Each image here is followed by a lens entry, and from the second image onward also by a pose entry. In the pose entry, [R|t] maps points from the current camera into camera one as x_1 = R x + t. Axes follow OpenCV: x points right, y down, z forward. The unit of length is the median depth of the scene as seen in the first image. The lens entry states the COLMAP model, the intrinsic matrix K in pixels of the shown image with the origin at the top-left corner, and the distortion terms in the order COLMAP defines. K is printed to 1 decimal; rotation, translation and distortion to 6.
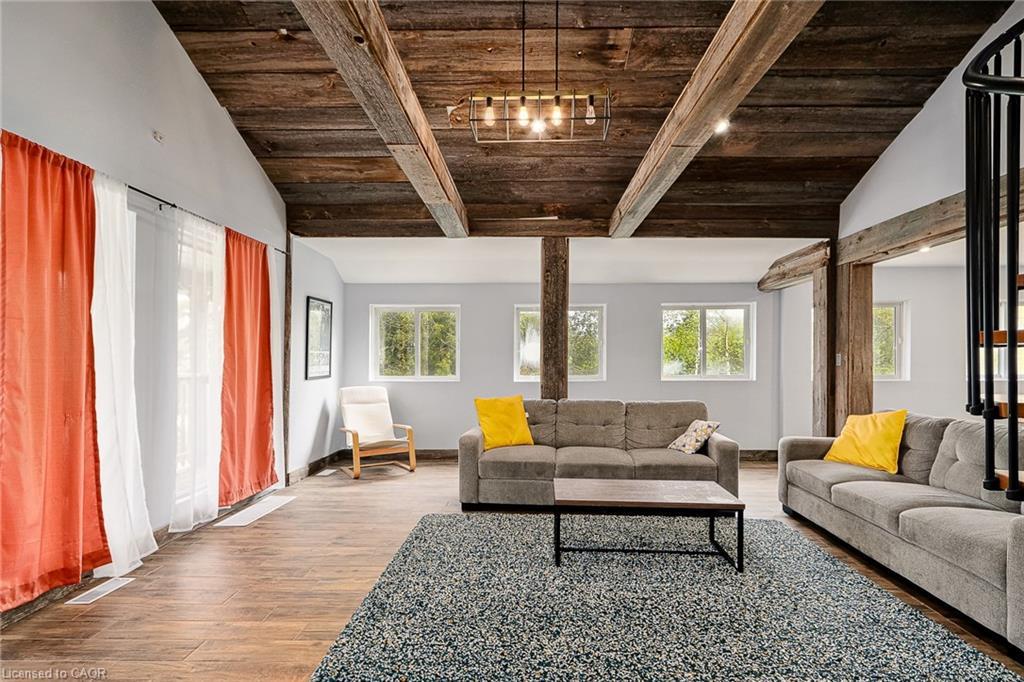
lens RADIAL K [[484.3, 0, 508.7], [0, 484.3, 350.4], [0, 0, 1]] dist [0.010754, -0.000026]
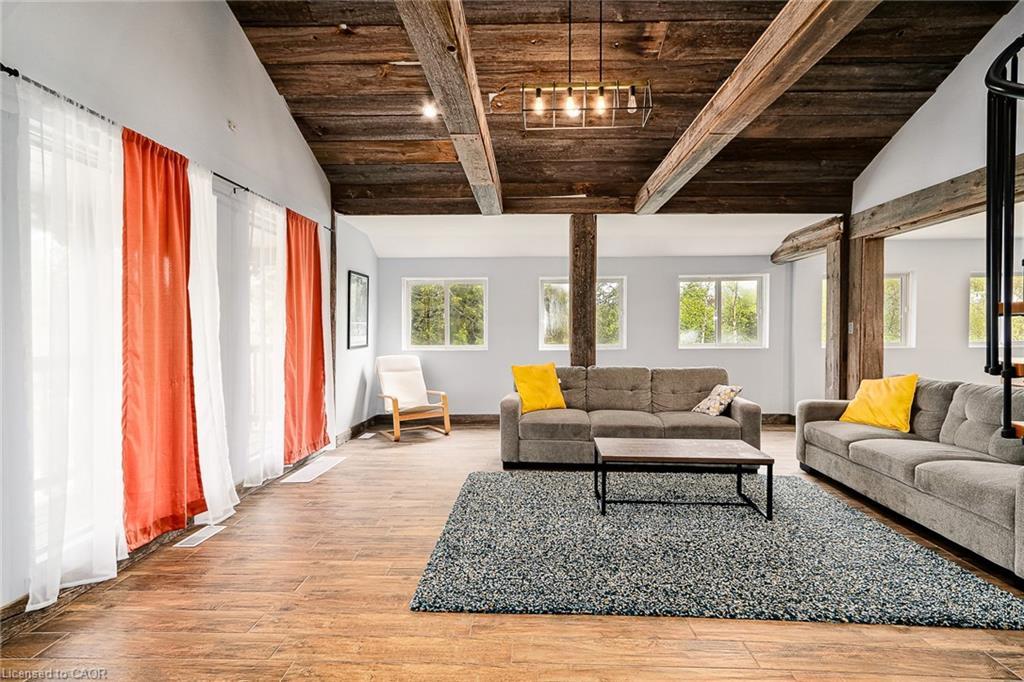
lens RADIAL K [[473.8, 0, 511.8], [0, 473.8, 328.1], [0, 0, 1]] dist [0.010504, -0.000123]
pose [[0.999985, -0.003919, -0.003767, -0.083182], [0.003978, 0.999868, 0.015783, -0.000501], [0.003705, -0.015798, 0.999868, -0.062275]]
